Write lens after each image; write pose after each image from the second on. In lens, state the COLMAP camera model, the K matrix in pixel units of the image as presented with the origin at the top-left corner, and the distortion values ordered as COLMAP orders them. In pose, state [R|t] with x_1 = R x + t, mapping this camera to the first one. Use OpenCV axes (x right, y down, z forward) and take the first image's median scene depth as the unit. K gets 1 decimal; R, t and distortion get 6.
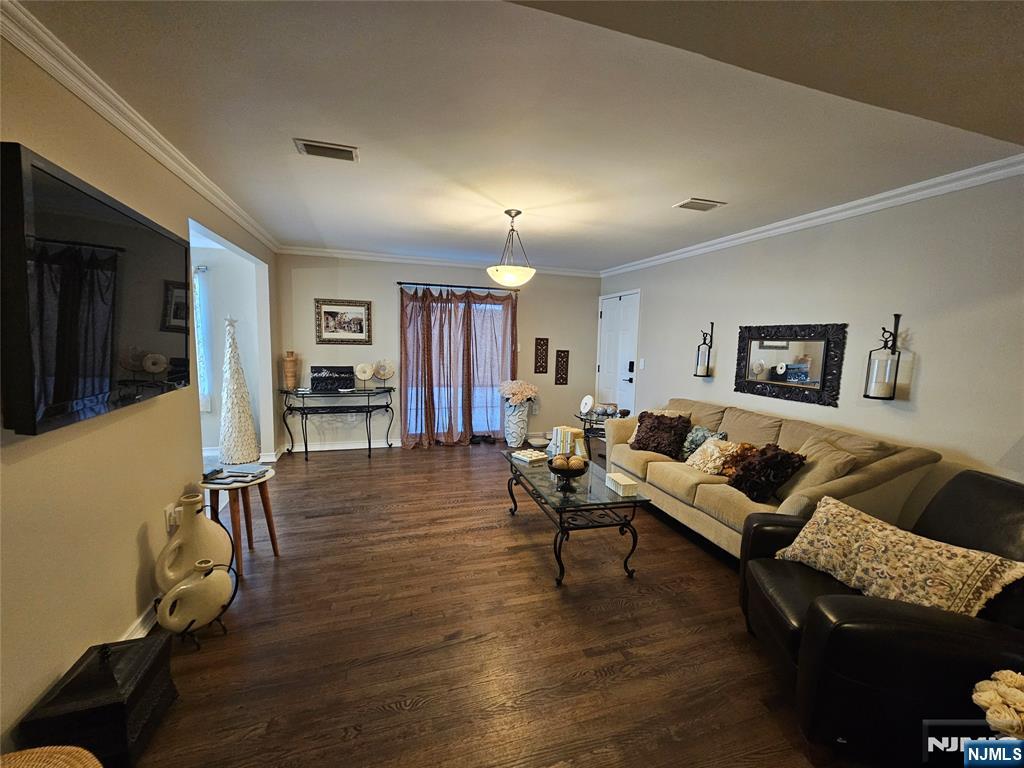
lens RADIAL K [[415.4, 0, 507.9], [0, 415.4, 390.7], [0, 0, 1]] dist [-0.006319, 0.000085]
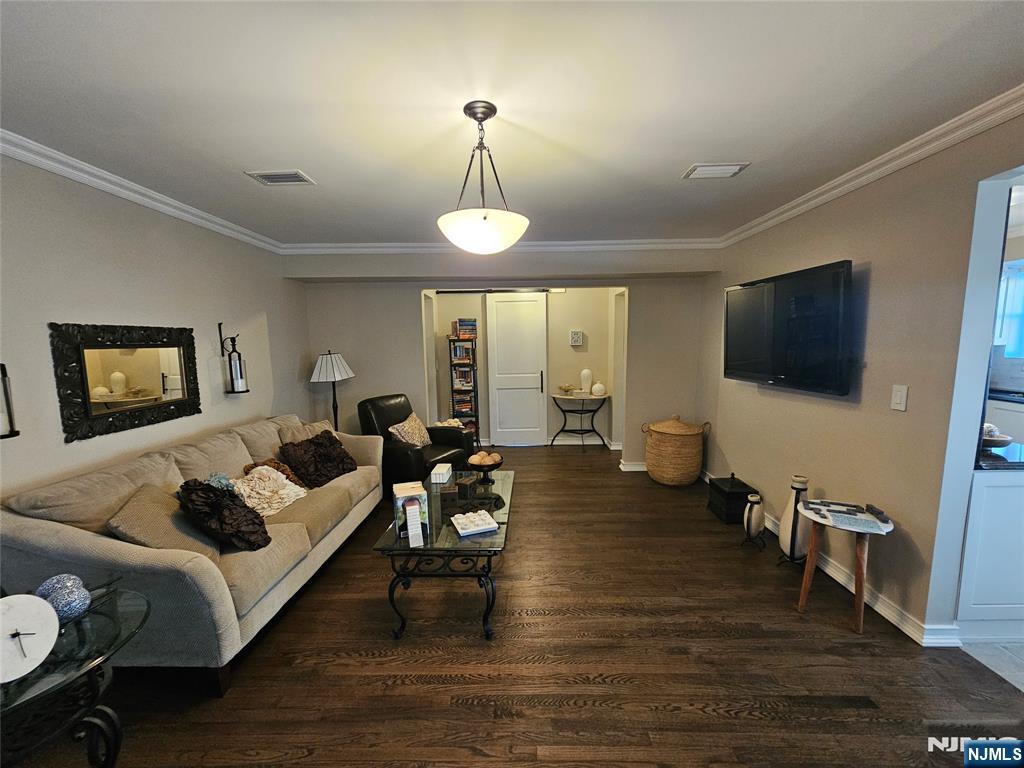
lens RADIAL K [[416.0, 0, 509.1], [0, 416.0, 390.7], [0, 0, 1]] dist [-0.004911, 0.000081]
pose [[-0.949605, -0.048404, 0.309688, -0.236732], [0.029640, 0.969711, 0.242448, -0.253576], [-0.312044, 0.239409, -0.919409, 1.834099]]
